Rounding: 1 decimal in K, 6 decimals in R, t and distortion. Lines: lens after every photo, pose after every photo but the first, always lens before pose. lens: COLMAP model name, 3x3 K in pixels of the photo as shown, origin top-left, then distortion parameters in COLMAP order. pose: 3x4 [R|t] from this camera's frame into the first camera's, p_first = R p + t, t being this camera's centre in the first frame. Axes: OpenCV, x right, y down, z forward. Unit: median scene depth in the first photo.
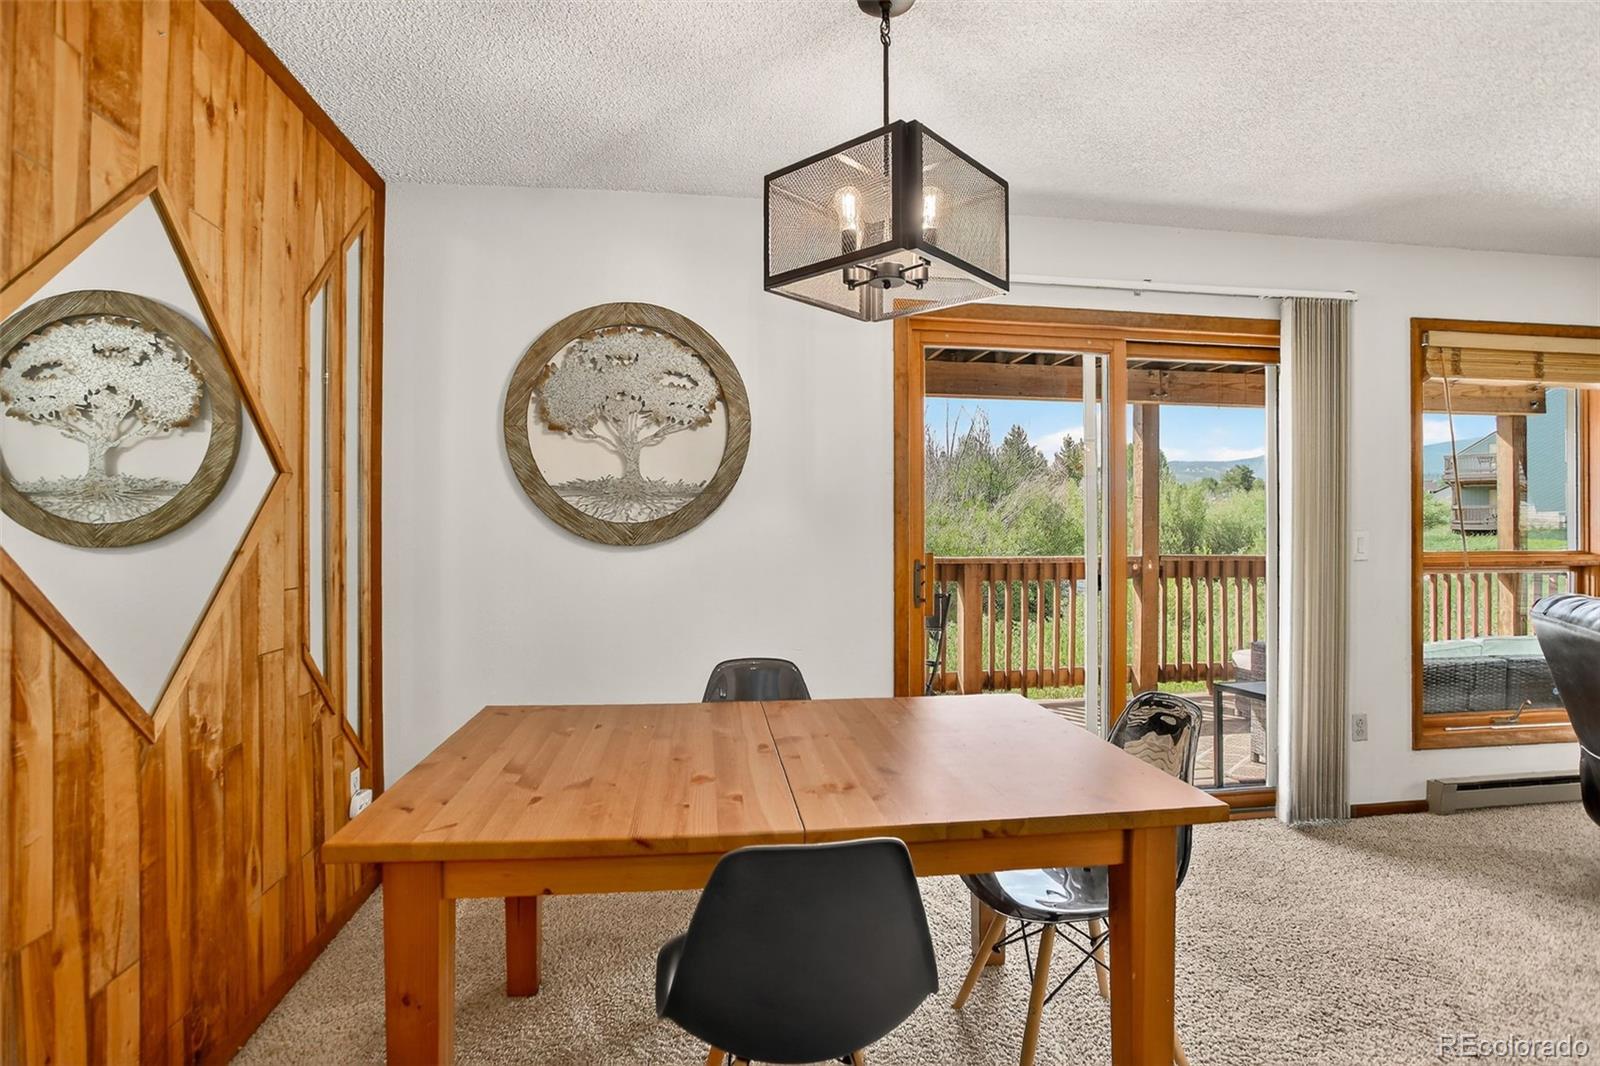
lens RADIAL K [[802.3, 0, 794.9], [0, 802.3, 525.0], [0, 0, 1]] dist [-0.068473, 0.033582]
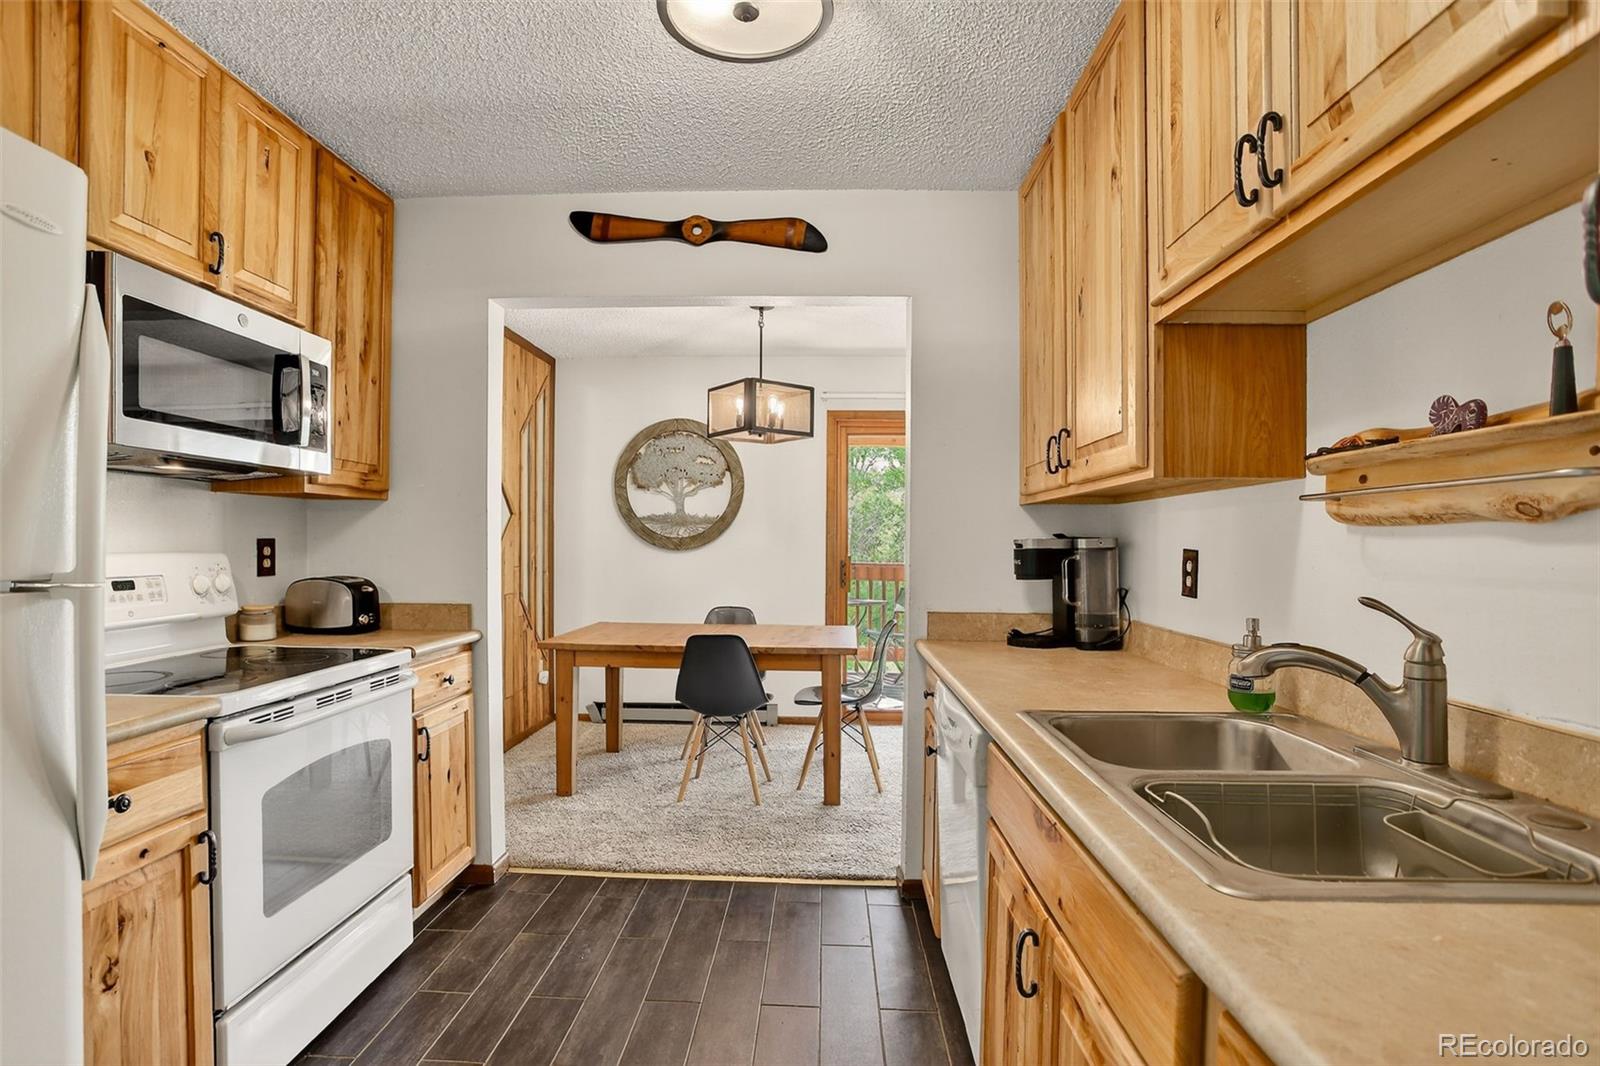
lens RADIAL K [[804.0, 0, 789.7], [0, 804.0, 538.0], [0, 0, 1]] dist [-0.069896, 0.032100]
pose [[0.982001, 0.004674, -0.188815, 0.399785], [-0.004742, 0.999989, 0.000094, -0.003457], [0.188814, 0.000803, 0.982013, -0.788459]]
